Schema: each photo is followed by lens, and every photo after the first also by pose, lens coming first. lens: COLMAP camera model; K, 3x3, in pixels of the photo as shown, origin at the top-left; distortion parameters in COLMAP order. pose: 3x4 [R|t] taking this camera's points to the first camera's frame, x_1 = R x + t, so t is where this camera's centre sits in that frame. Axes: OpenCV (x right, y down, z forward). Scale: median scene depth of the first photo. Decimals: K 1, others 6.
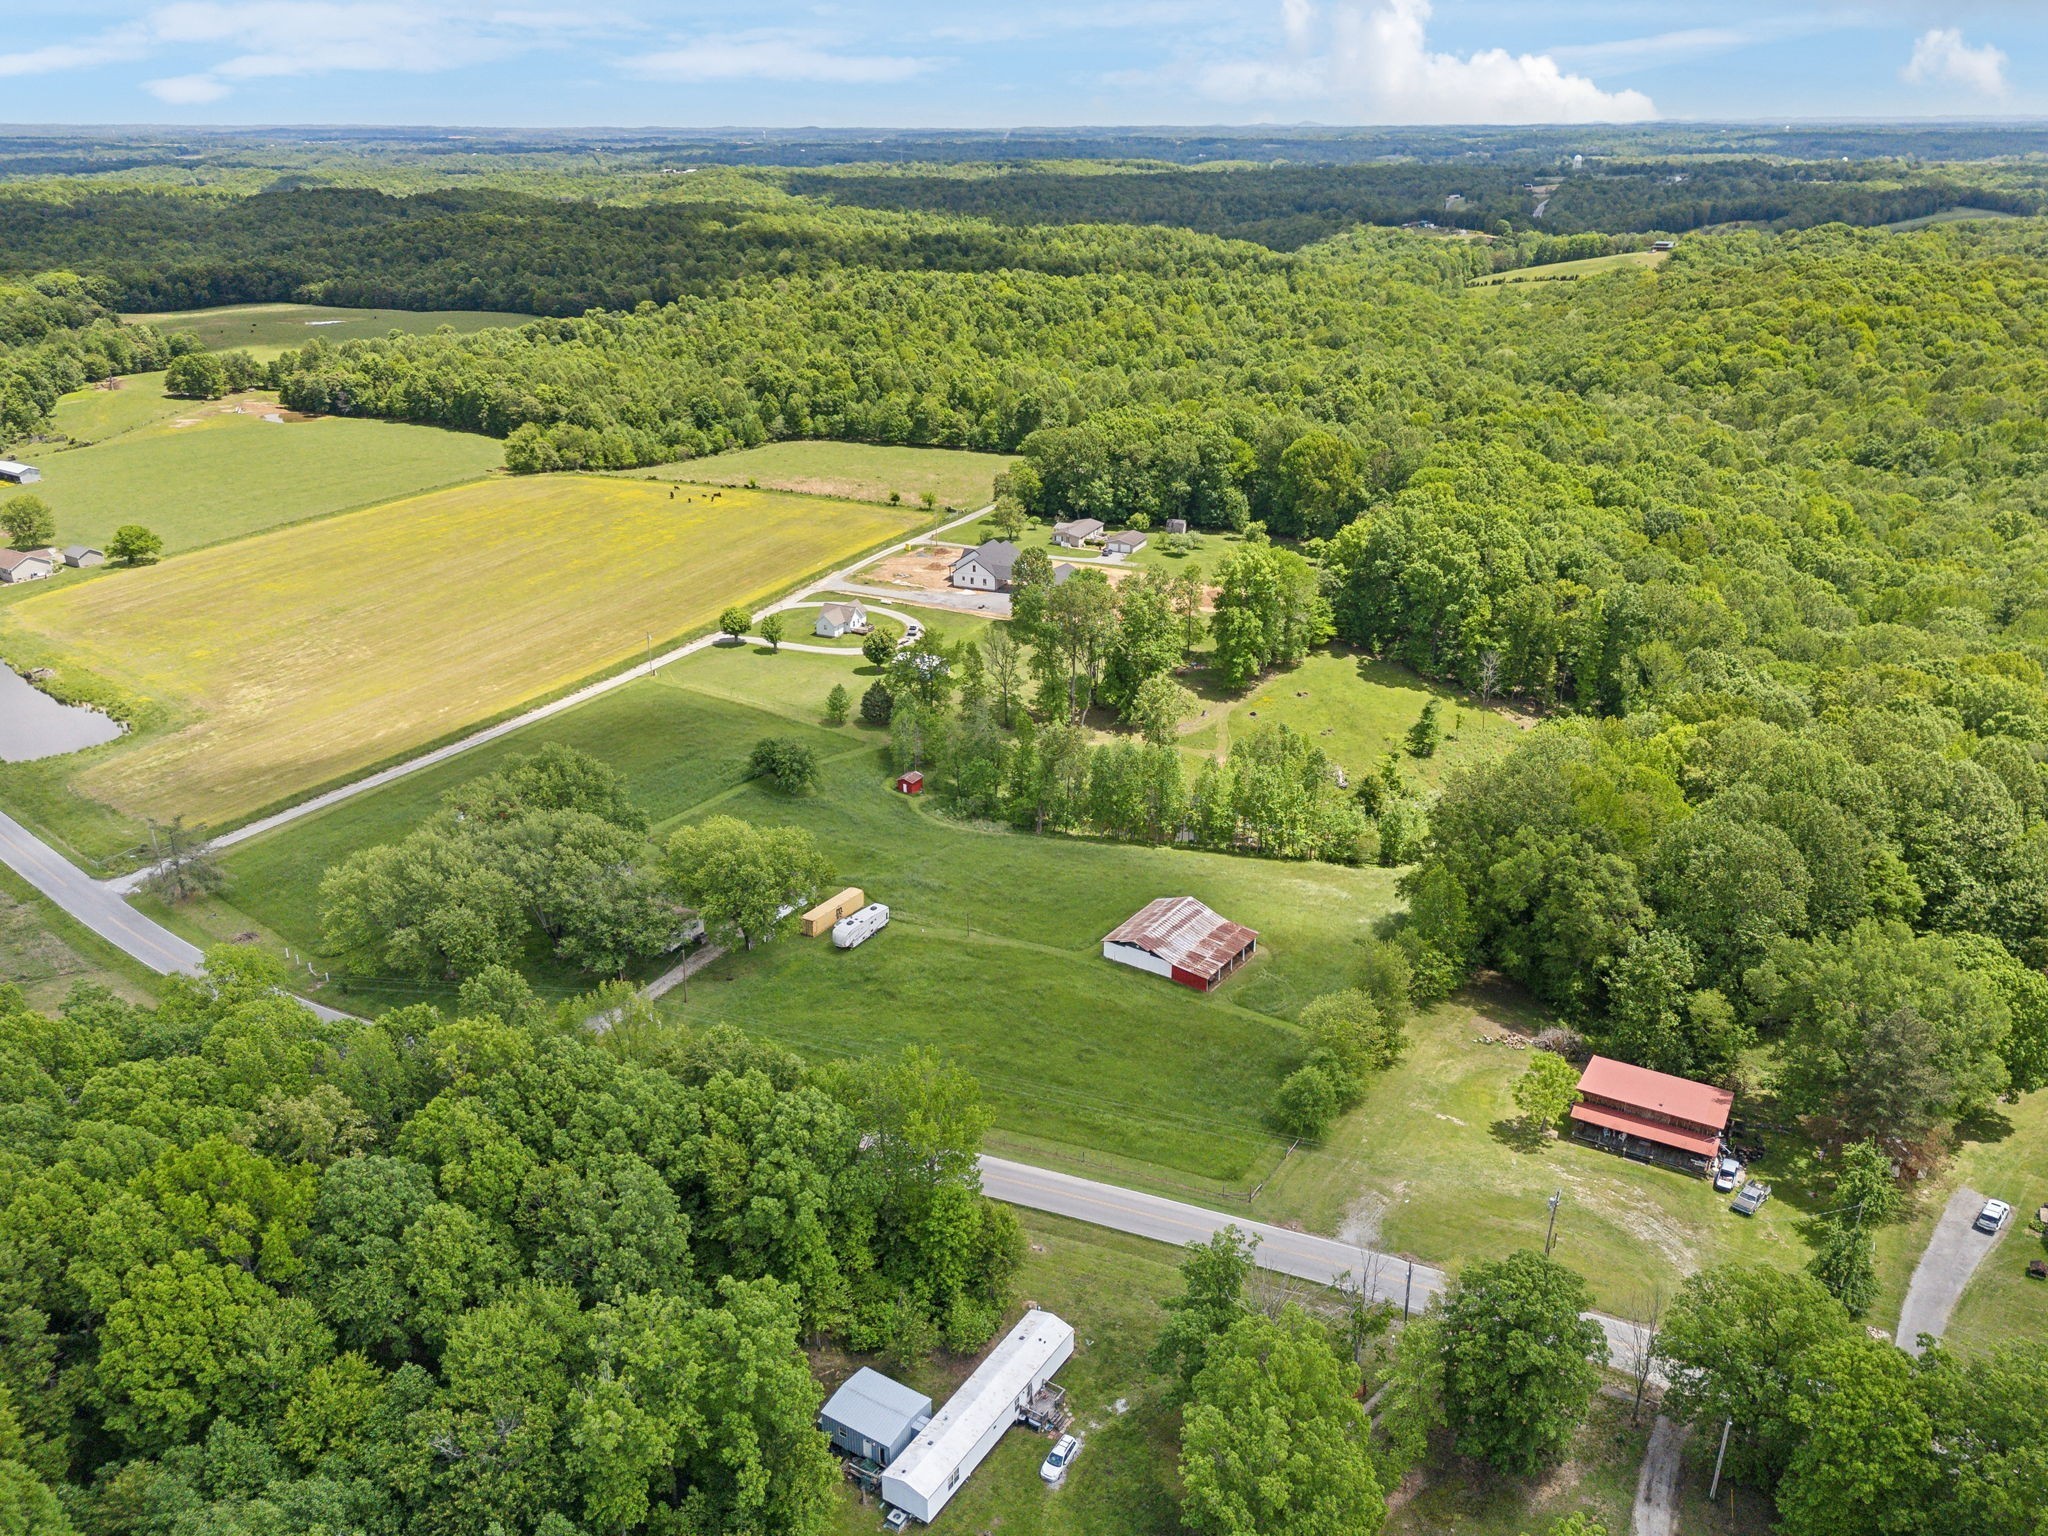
lens RADIAL K [[1589.1, 0, 1019.2], [0, 1589.1, 772.2], [0, 0, 1]] dist [0.068031, -0.062278]
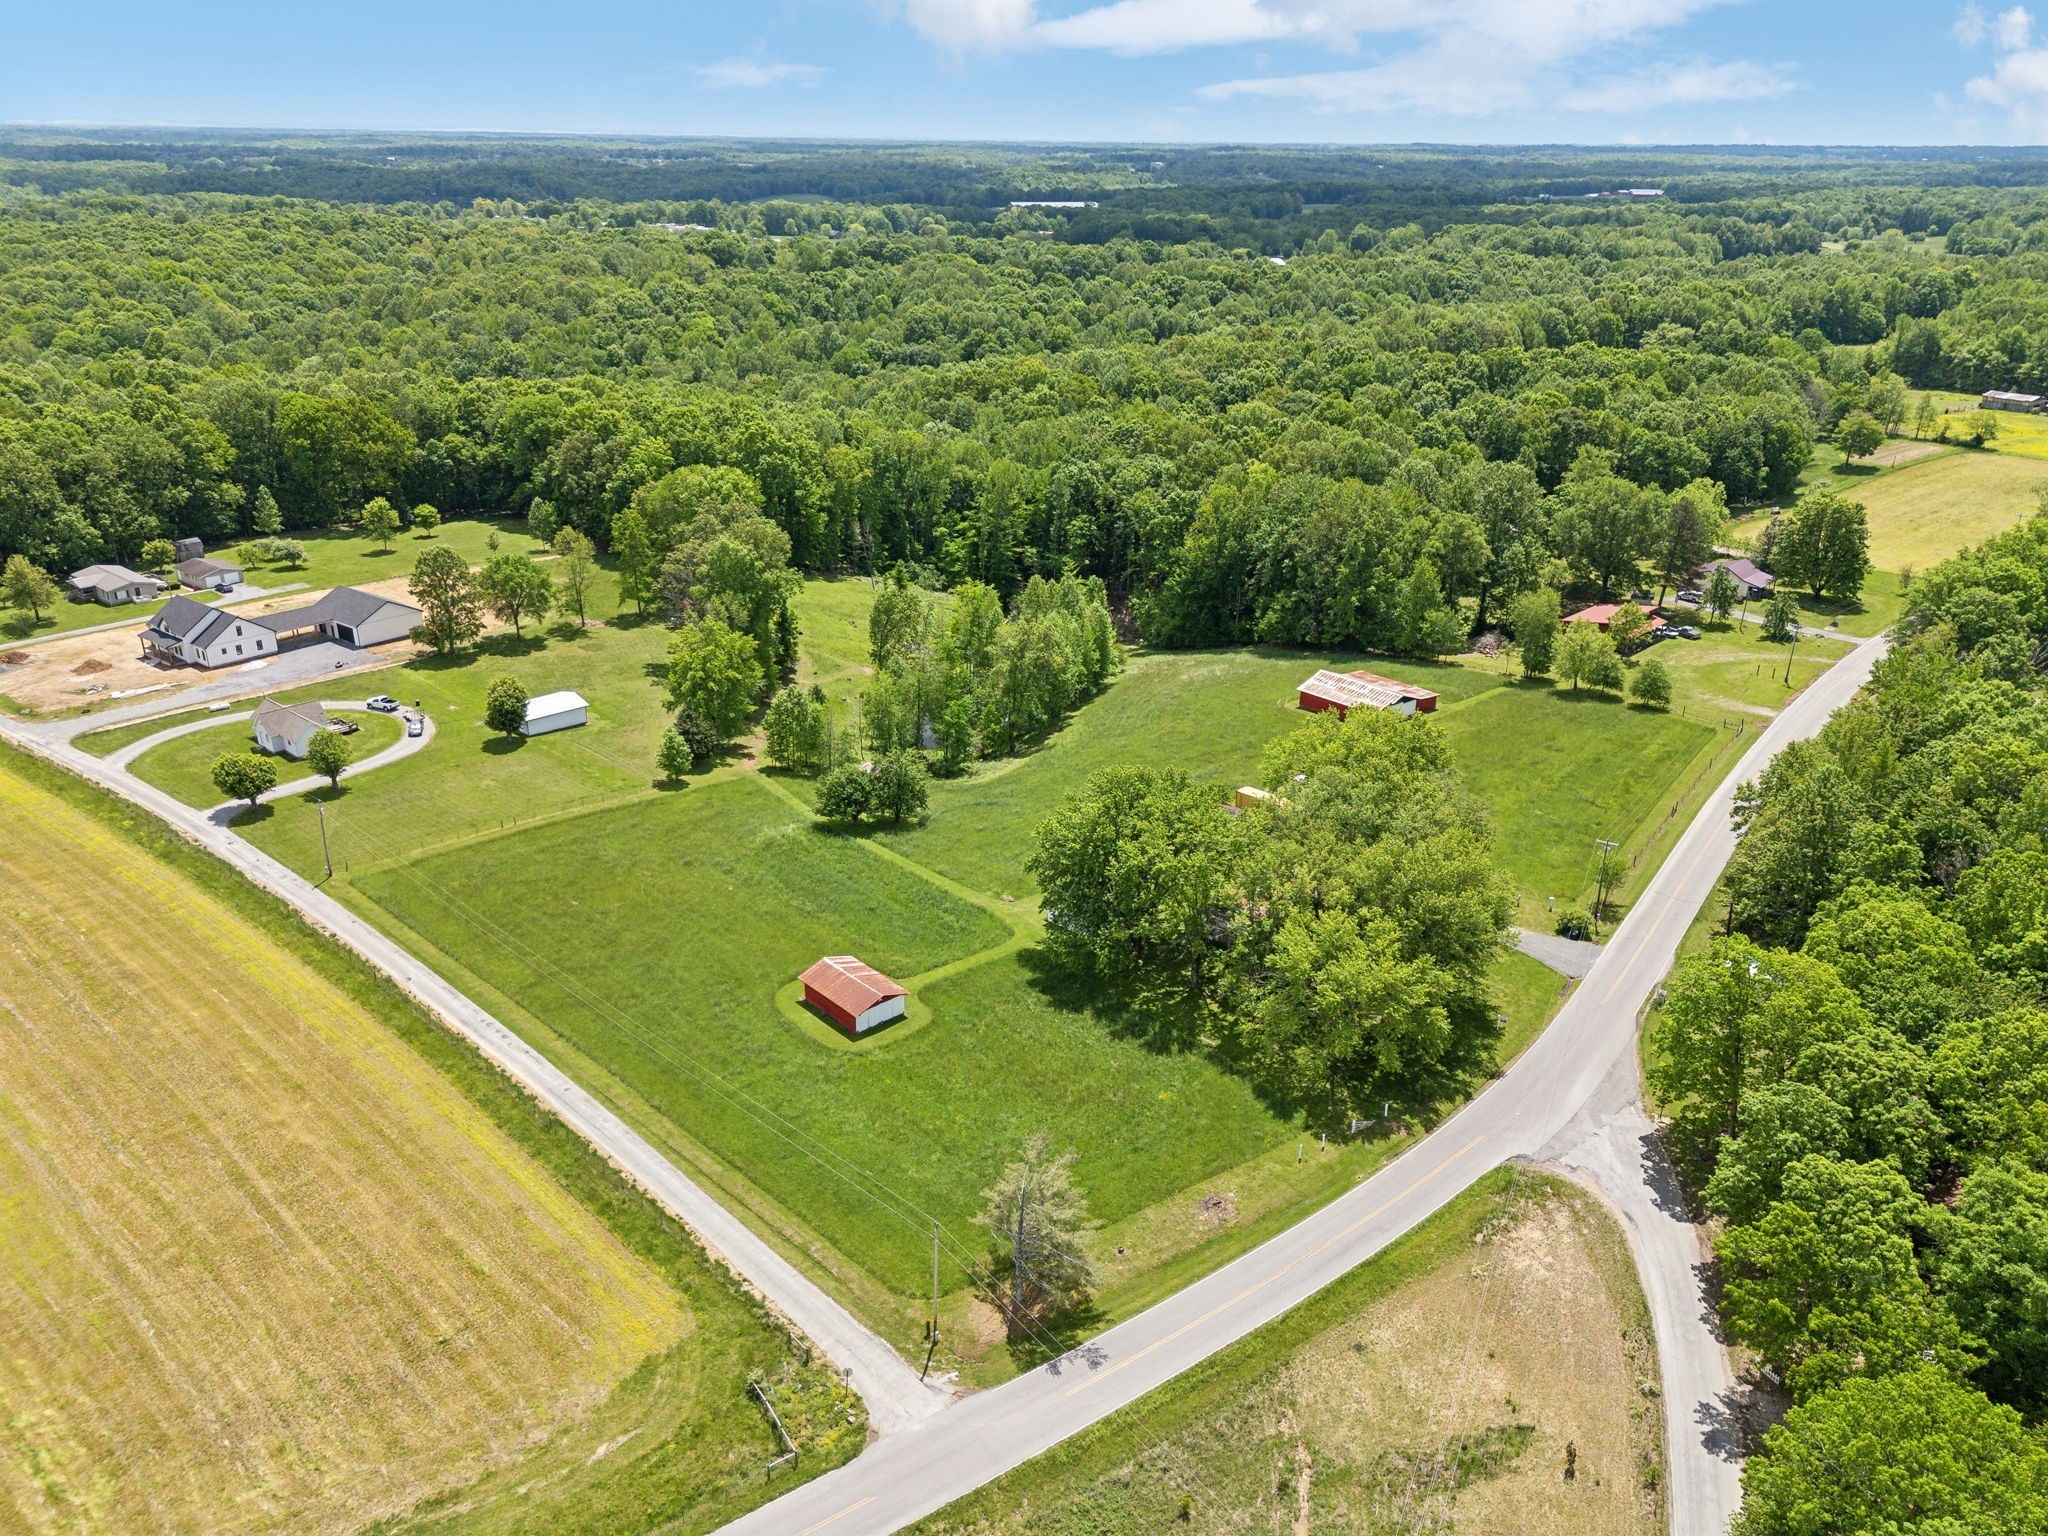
lens RADIAL K [[1541.4, 0, 1024.0], [0, 1541.4, 768.0], [0, 0, 1]] dist [0.068817, -0.053373]
pose [[0.241865, -0.357104, 0.902207, -0.417024], [0.356972, 0.897351, 0.259485, -0.095152], [-0.902260, 0.259303, 0.344514, 0.359487]]
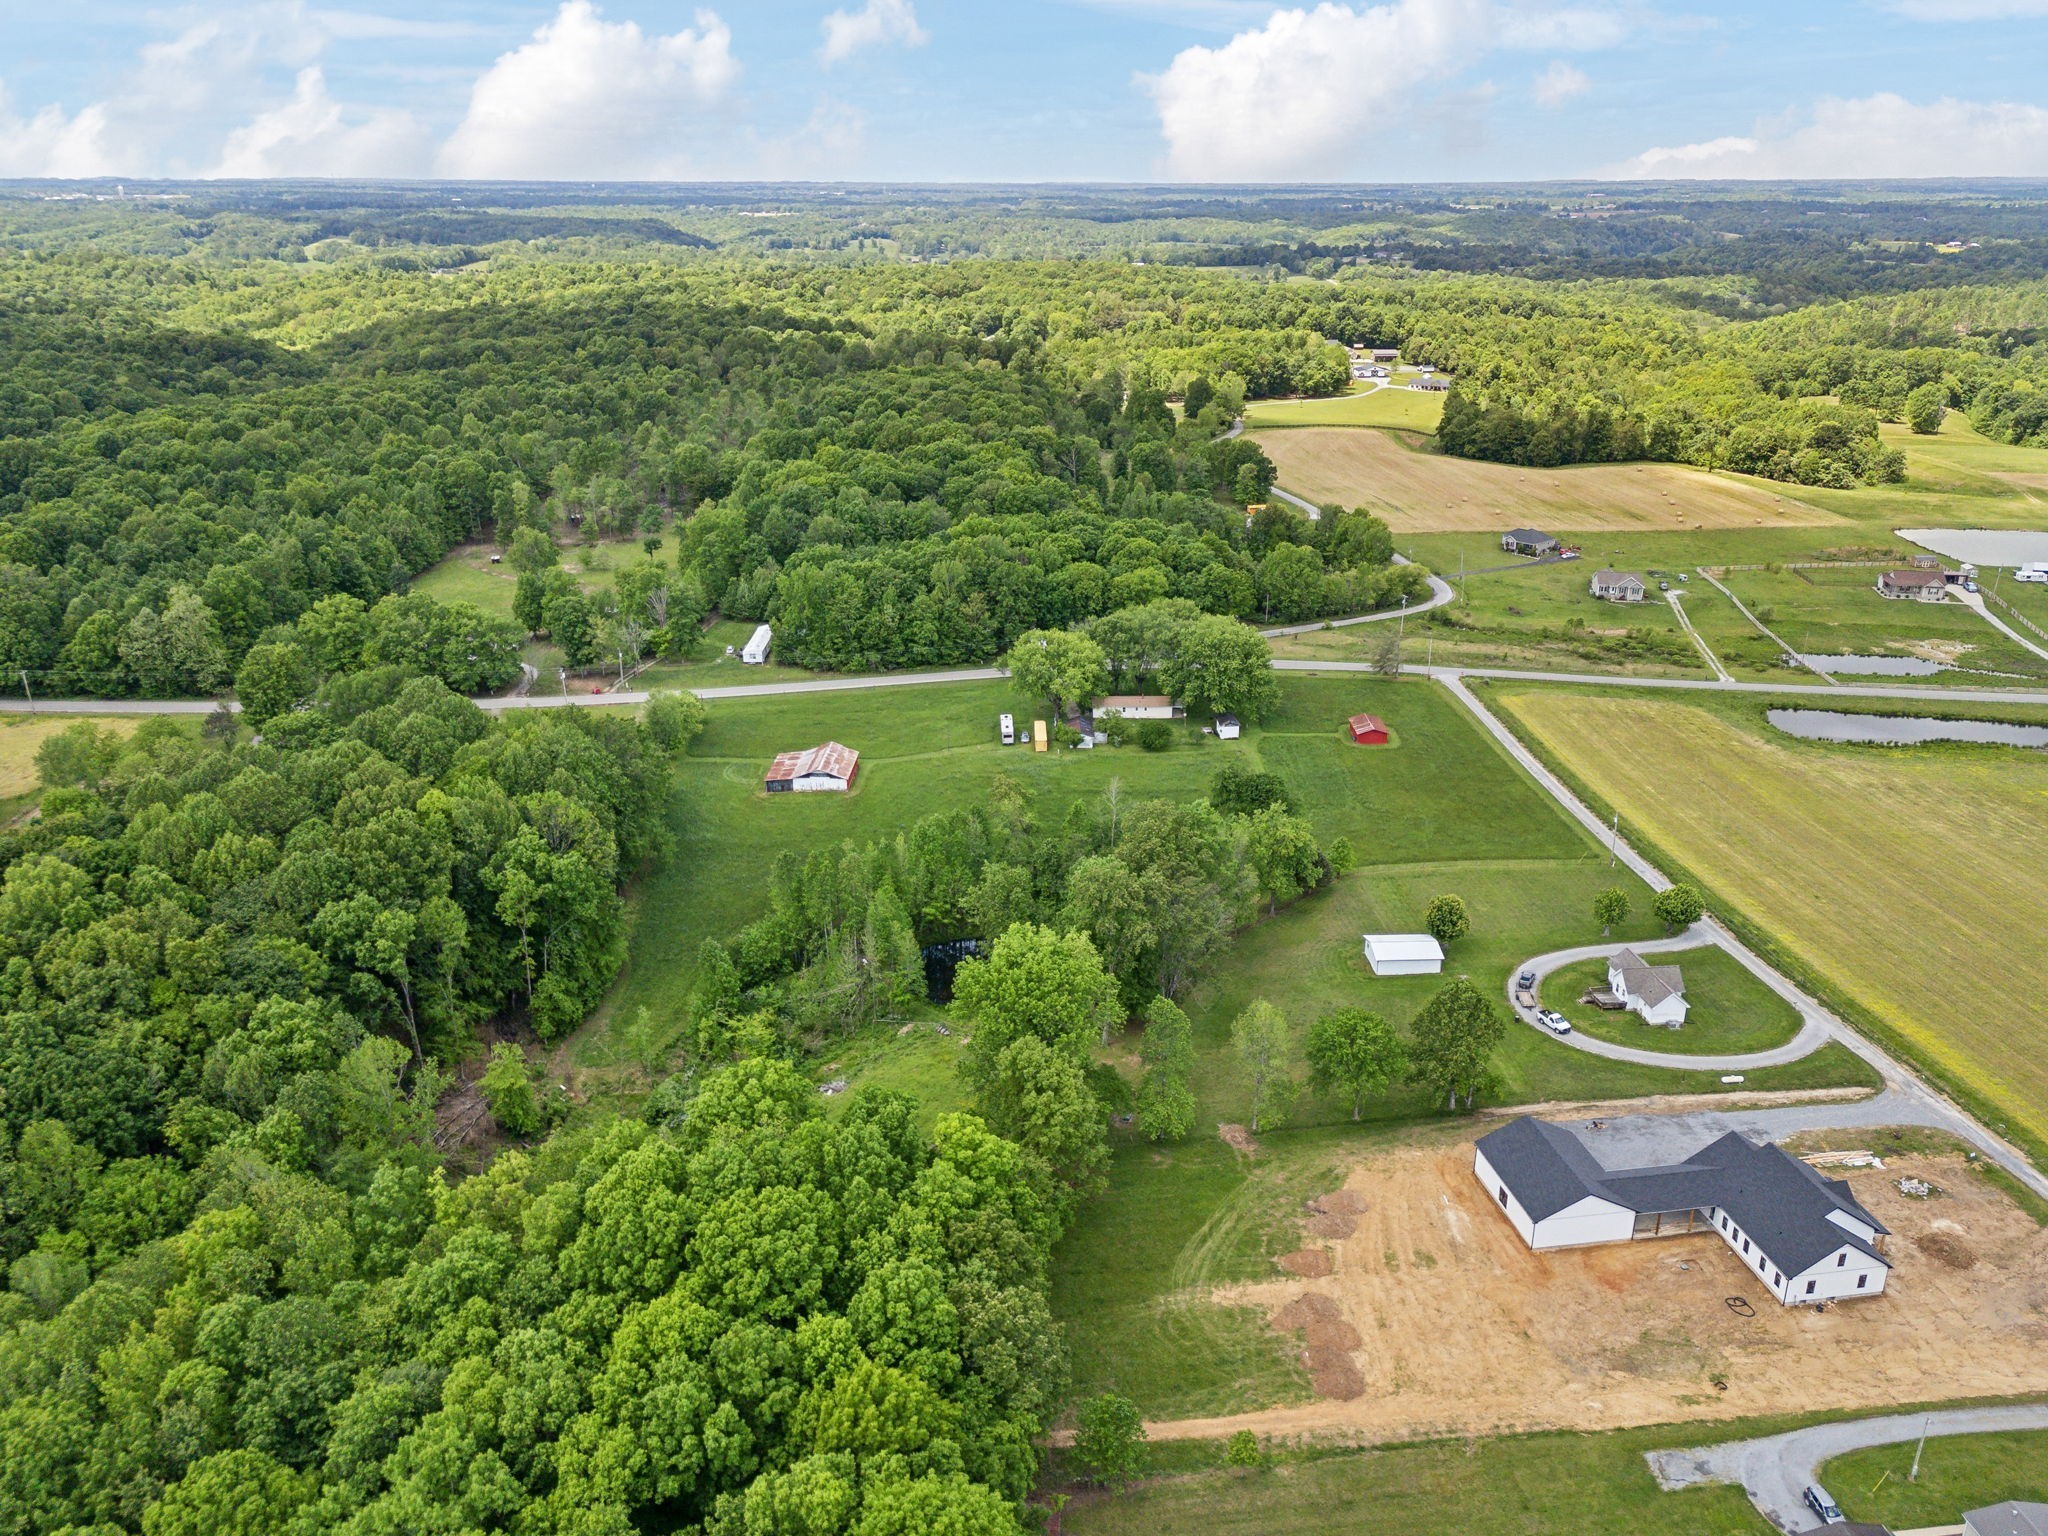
lens RADIAL K [[1508.1, 0, 1025.8], [0, 1508.1, 766.1], [0, 0, 1]] dist [0.080216, -0.074965]
pose [[-0.831976, 0.212789, -0.512383, 0.269544], [-0.199400, 0.747137, 0.634055, -0.345733], [0.517740, 0.629688, -0.579170, 0.800748]]
